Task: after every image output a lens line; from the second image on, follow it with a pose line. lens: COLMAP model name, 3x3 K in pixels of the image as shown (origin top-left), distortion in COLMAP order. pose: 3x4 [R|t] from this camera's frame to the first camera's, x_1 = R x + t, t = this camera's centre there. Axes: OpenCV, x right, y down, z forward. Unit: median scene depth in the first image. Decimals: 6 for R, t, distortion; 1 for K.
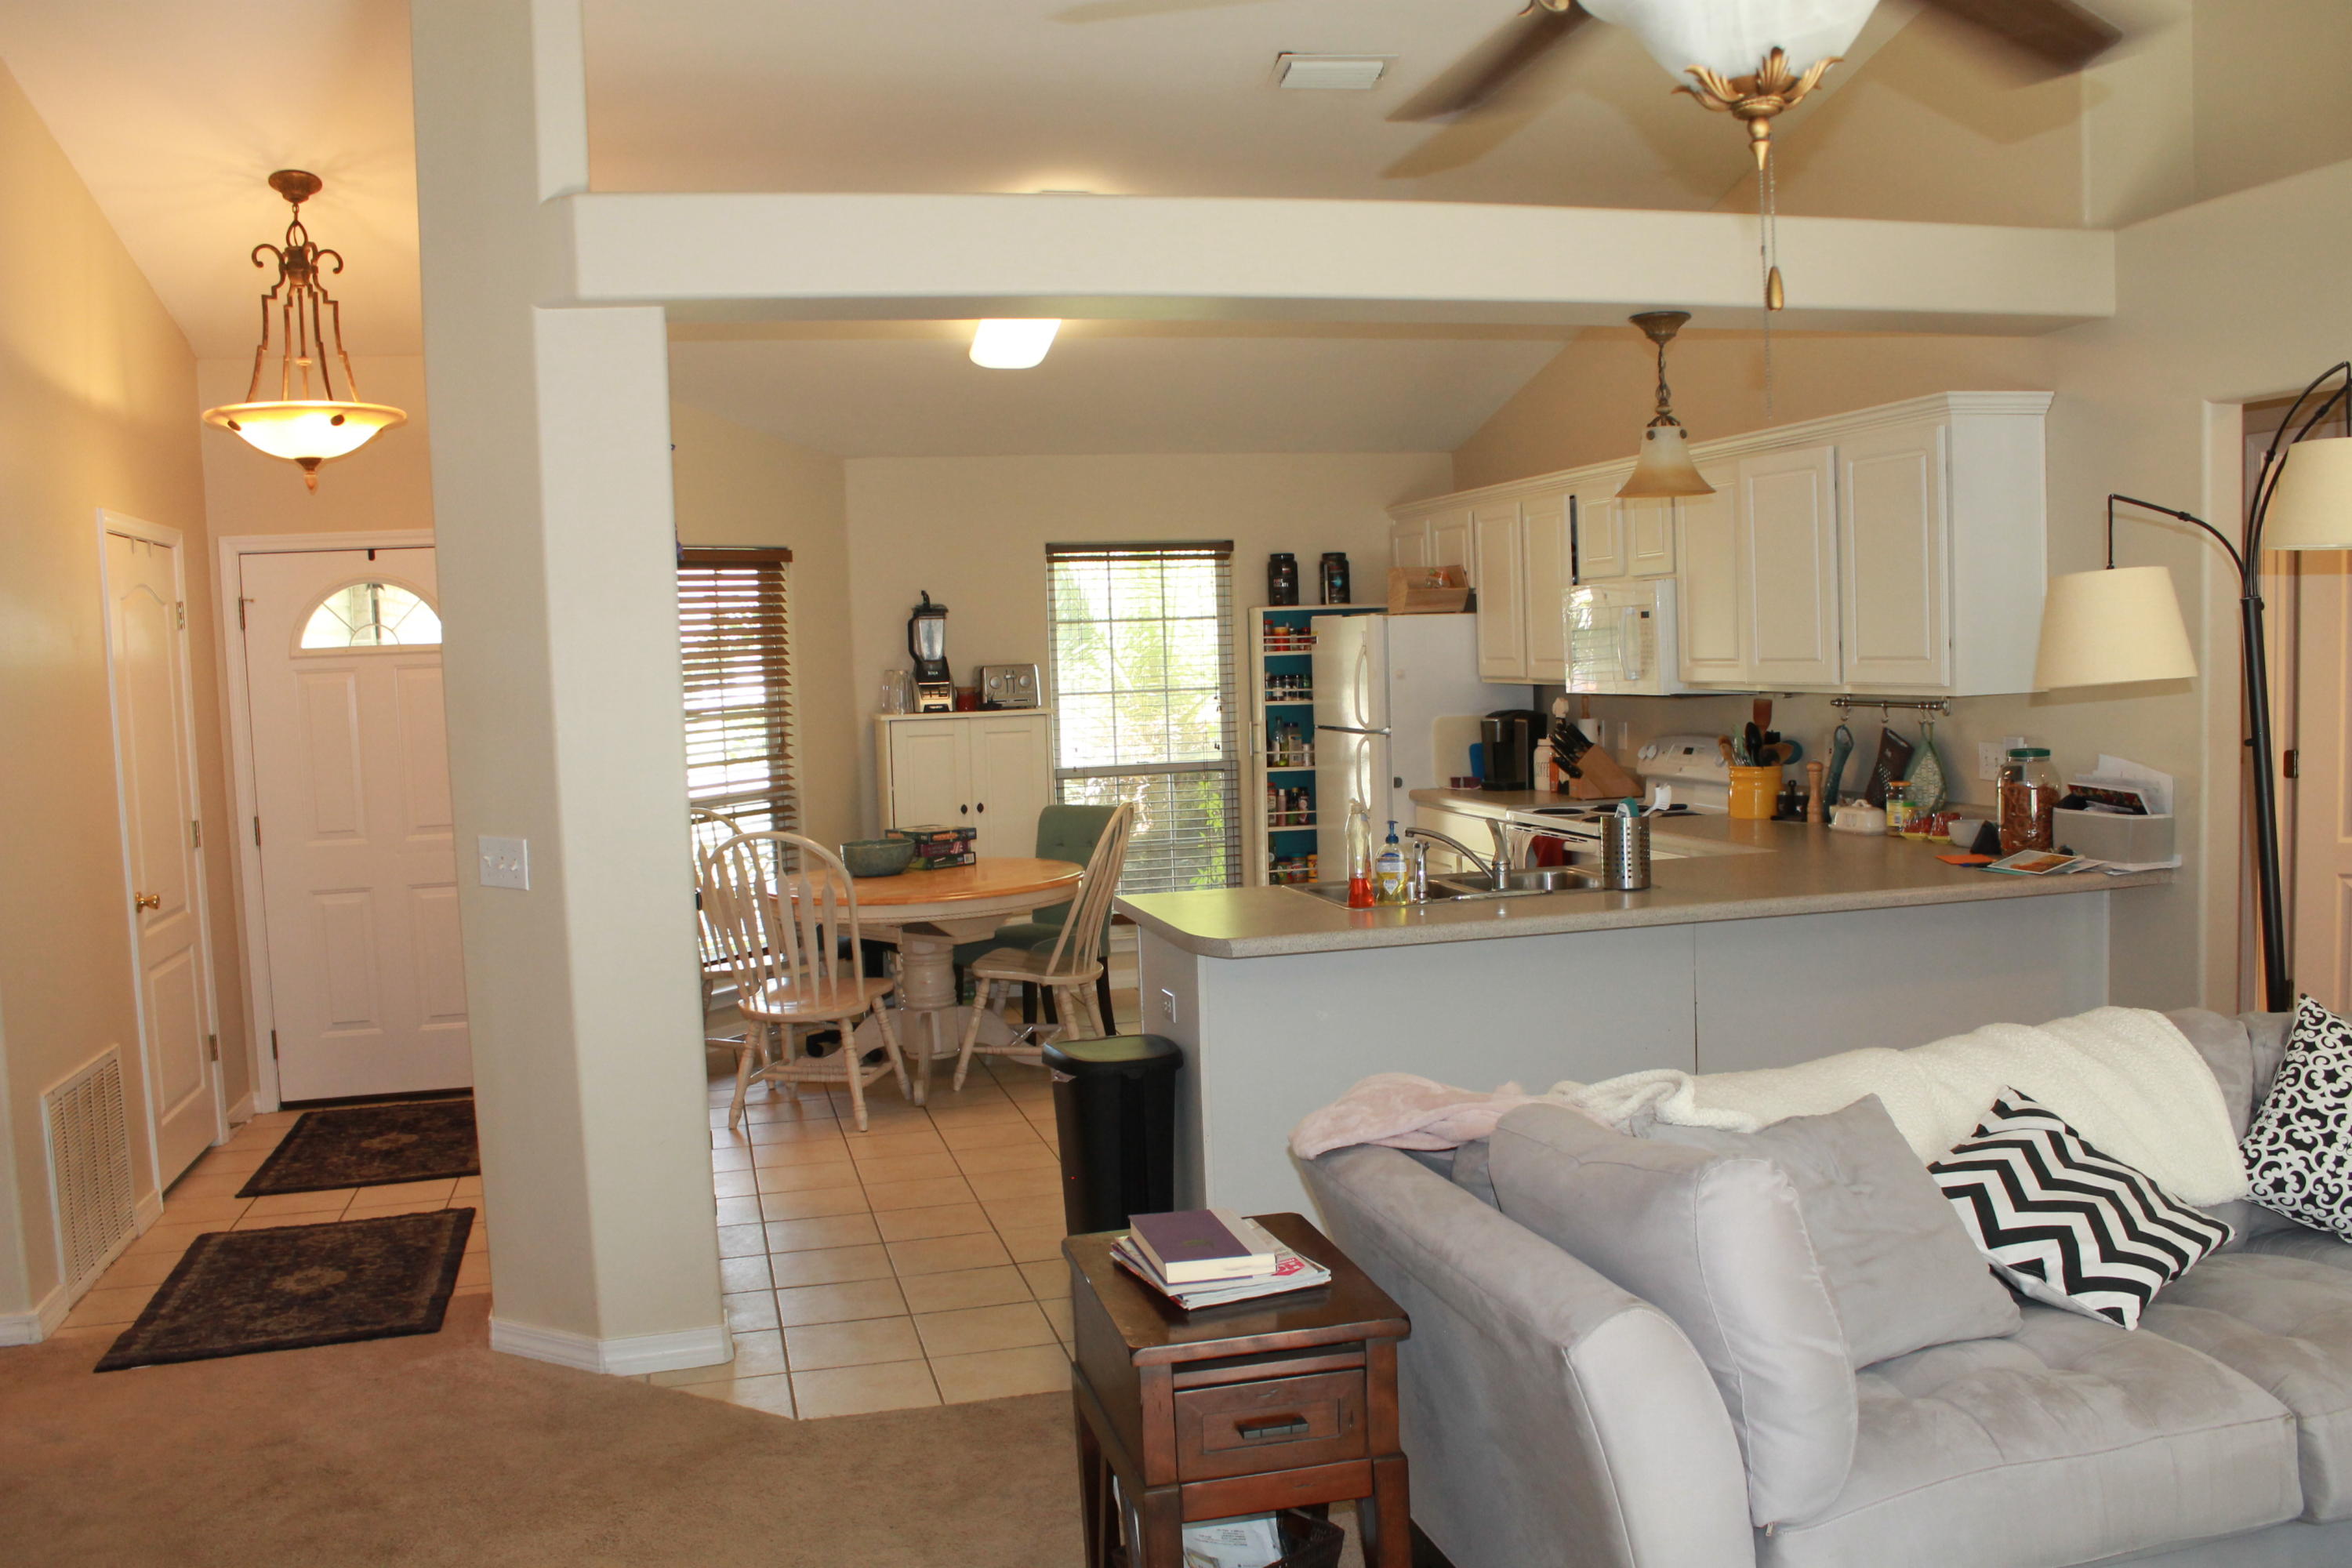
lens RADIAL K [[1969.9, 0, 1174.6], [0, 1969.9, 782.9], [0, 0, 1]] dist [-0.101309, 0.055644]
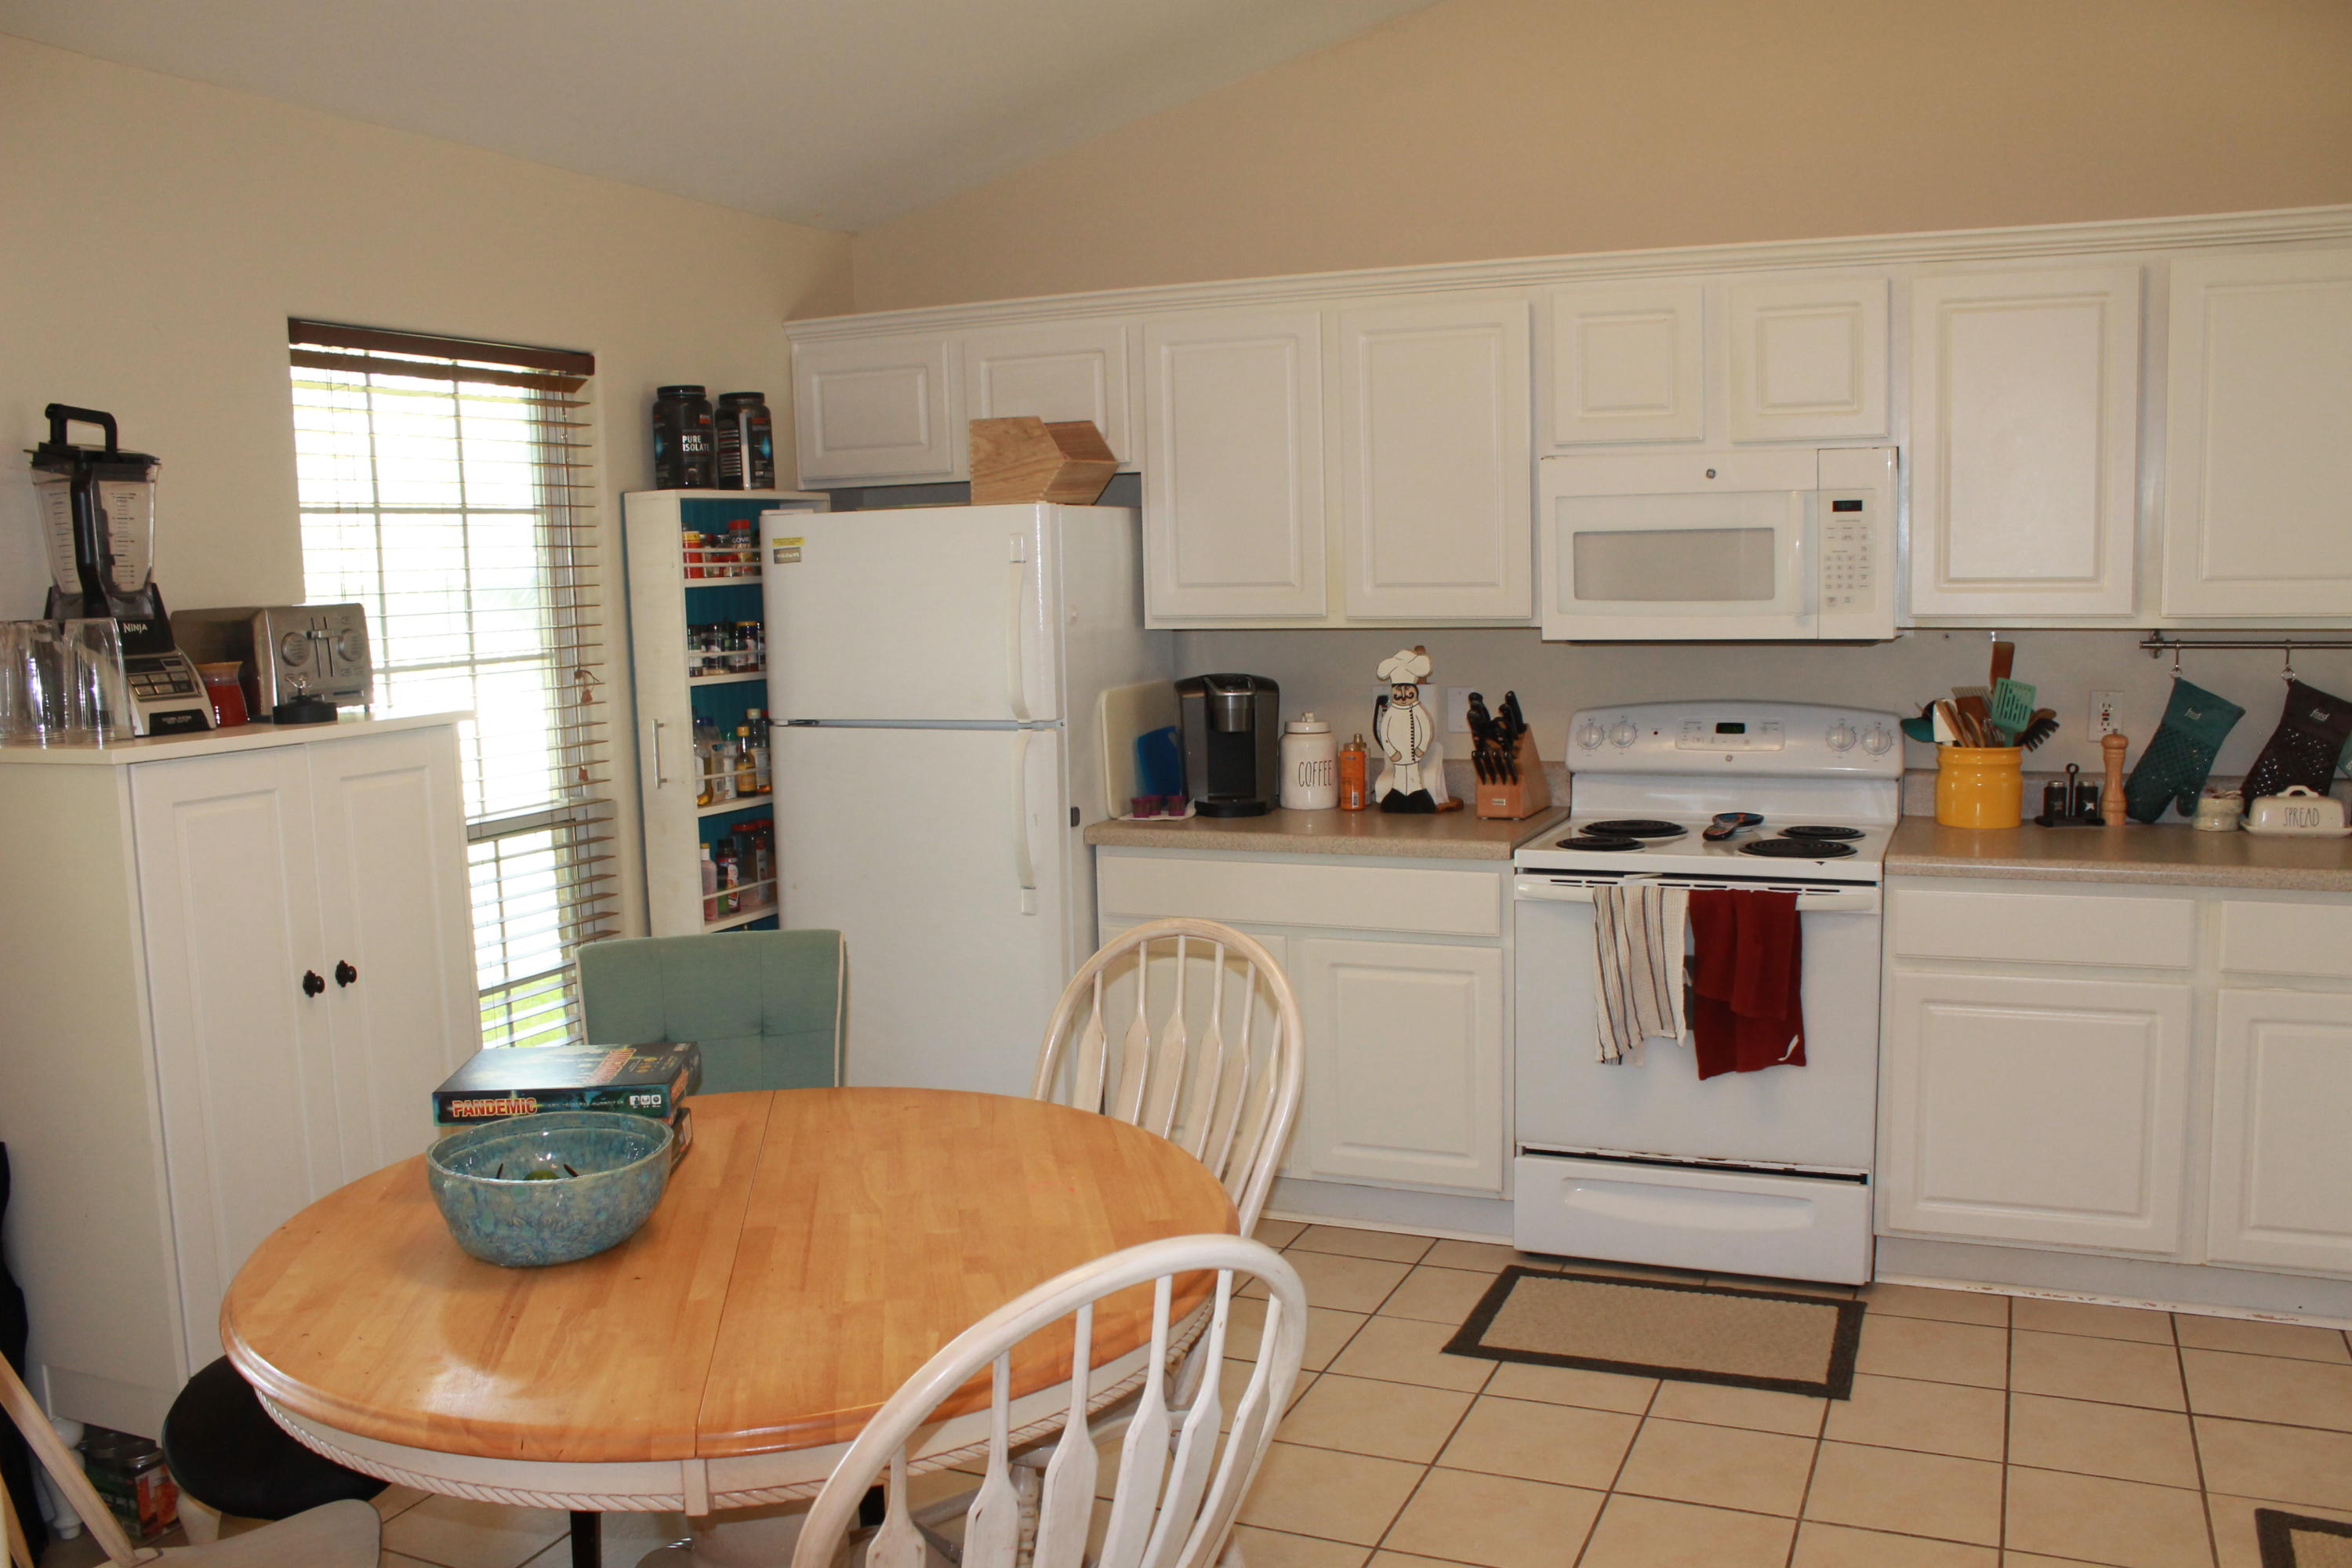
lens RADIAL K [[1969.9, 0, 1183.3], [0, 1969.9, 785.6], [0, 0, 1]] dist [-0.101309, 0.055644]
pose [[0.617261, -0.074659, 0.783208, -0.271013], [0.057223, 0.997111, 0.049950, -0.031268], [-0.784675, 0.013985, 0.619750, 0.590733]]
